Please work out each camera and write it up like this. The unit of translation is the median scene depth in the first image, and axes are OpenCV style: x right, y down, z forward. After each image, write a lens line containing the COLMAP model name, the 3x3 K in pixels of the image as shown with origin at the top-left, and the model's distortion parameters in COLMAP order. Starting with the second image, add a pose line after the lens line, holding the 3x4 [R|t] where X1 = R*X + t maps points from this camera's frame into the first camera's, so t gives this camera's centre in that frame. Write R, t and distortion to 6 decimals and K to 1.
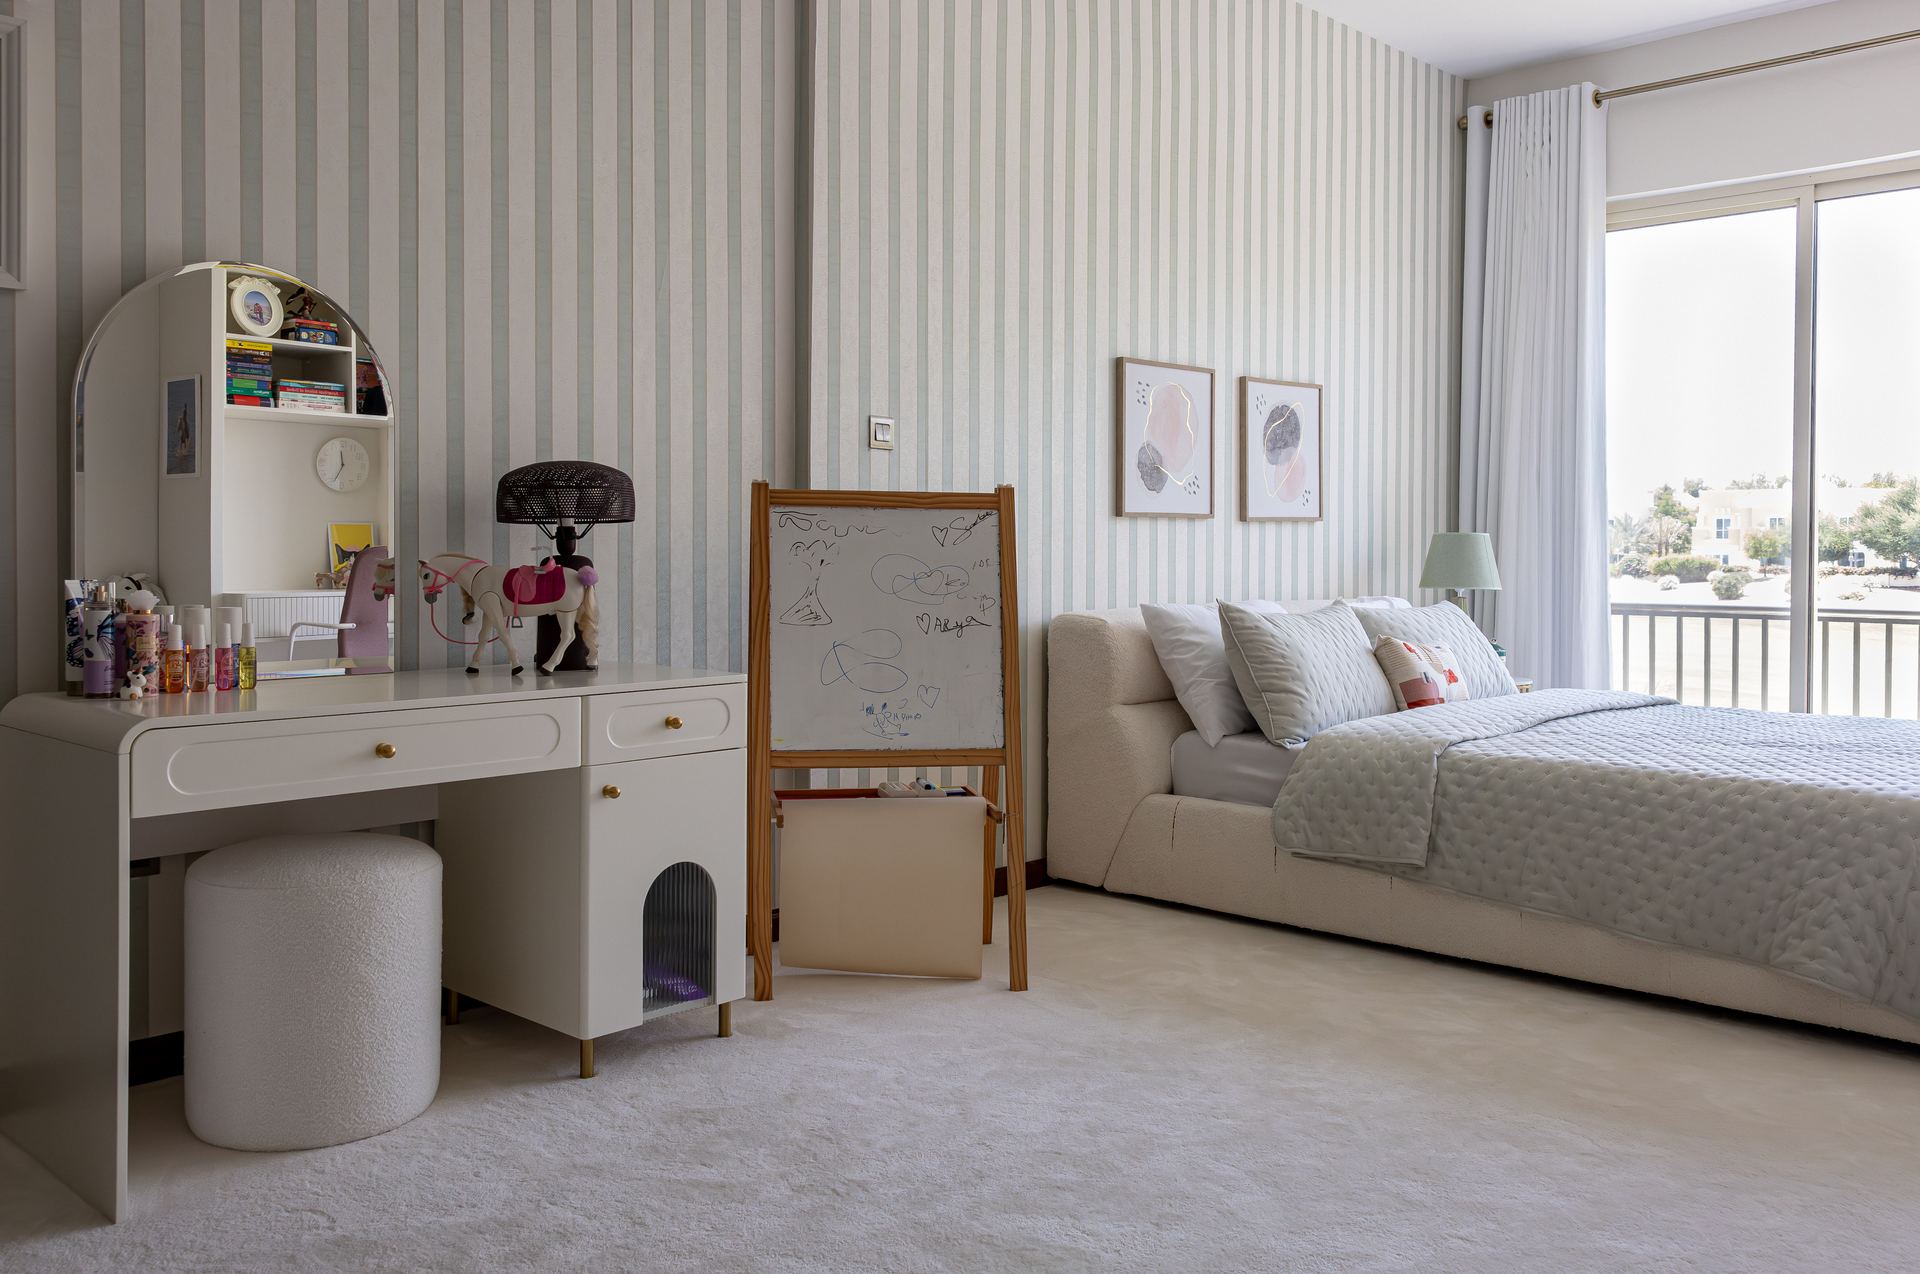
lens RADIAL K [[1548.1, 0, 961.4], [0, 1548.1, 563.6], [0, 0, 1]] dist [0.008481, 0.010680]
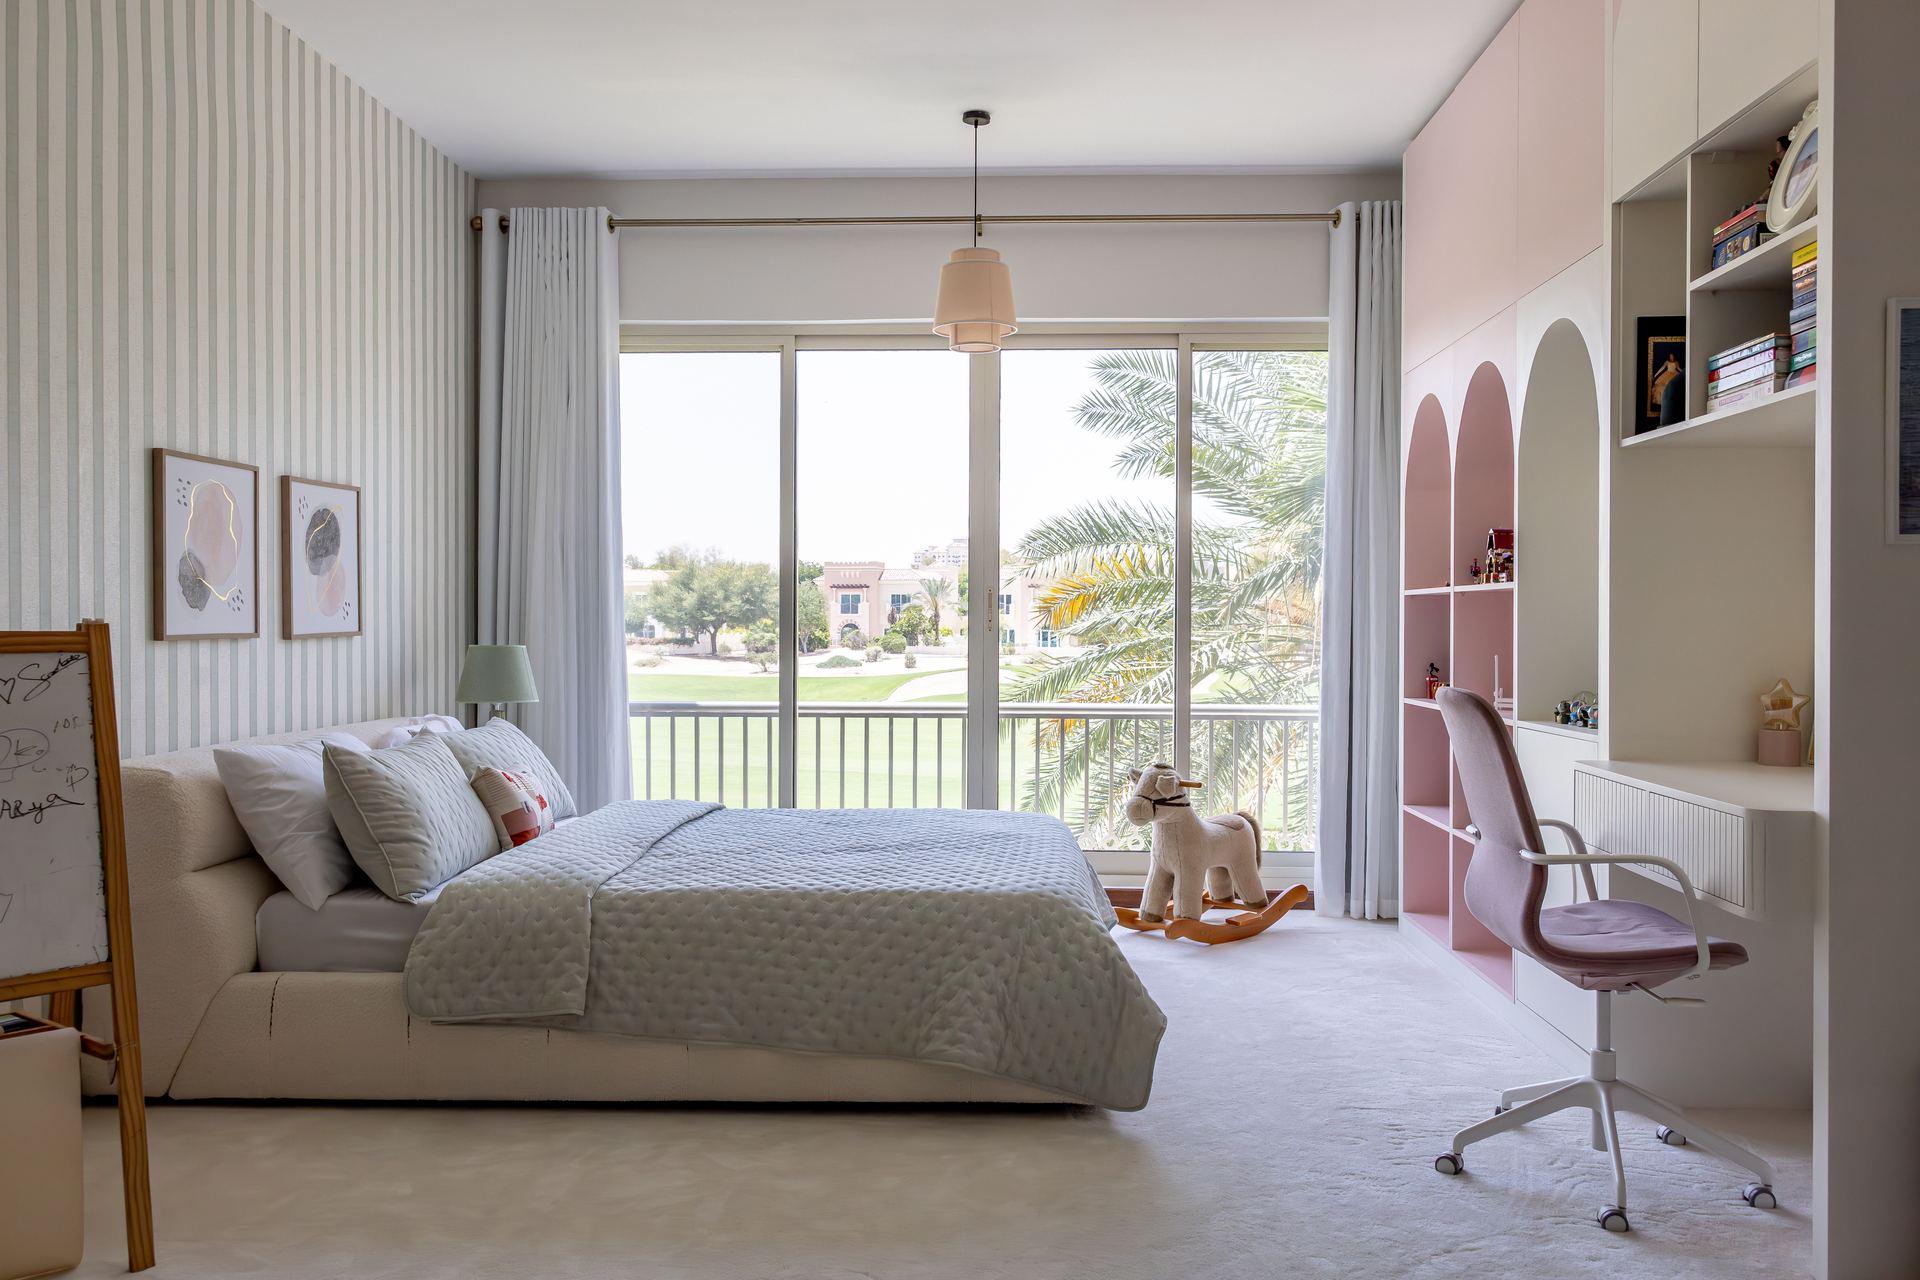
lens RADIAL K [[1519.0, 0, 960.0], [0, 1519.0, 640.0], [0, 0, 1]] dist [0.002889, 0.000960]
pose [[0.748904, -0.011479, 0.662579, -0.122848], [0.010368, 0.999931, 0.005605, -0.032707], [-0.662597, 0.002672, 0.748971, 0.112941]]
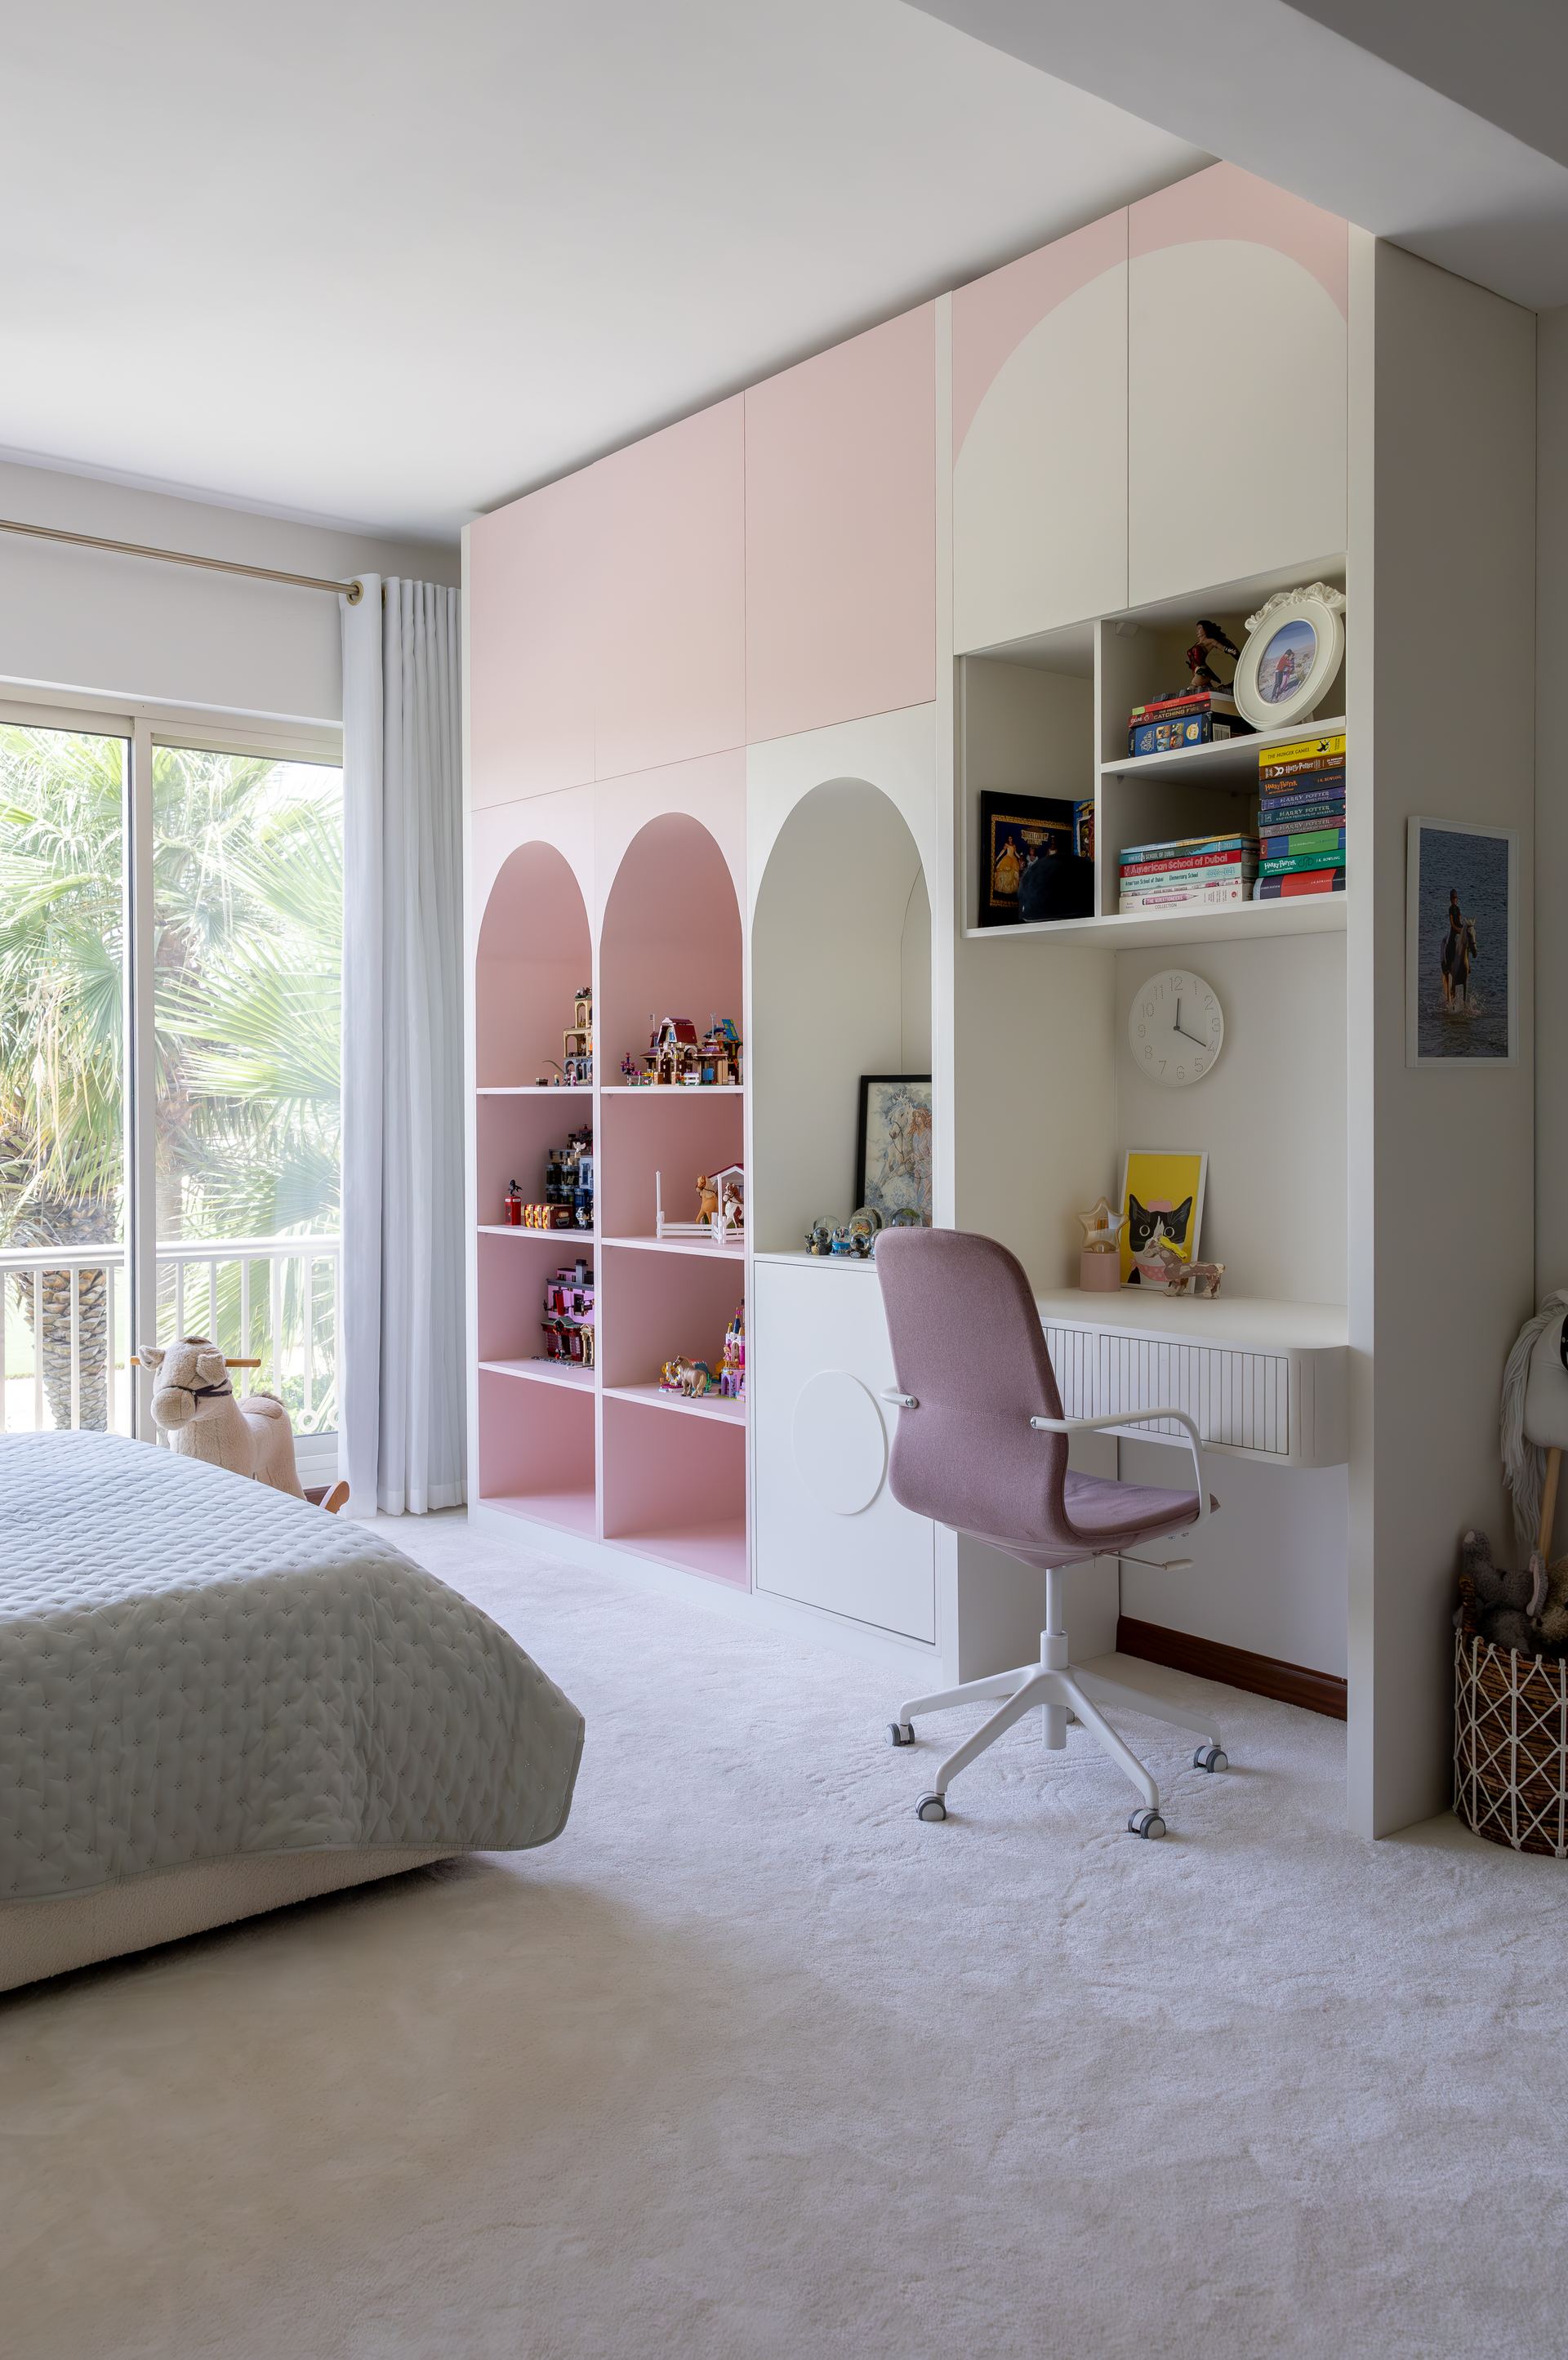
lens RADIAL K [[1902.9, 0, 787.8], [0, 1902.9, 1132.5], [0, 0, 1]] dist [0.008481, 0.010680]
pose [[0.126891, -0.024356, 0.991618, -0.207610], [0.017399, 0.999599, 0.022326, -0.057451], [-0.991764, 0.014421, 0.127264, 0.447813]]
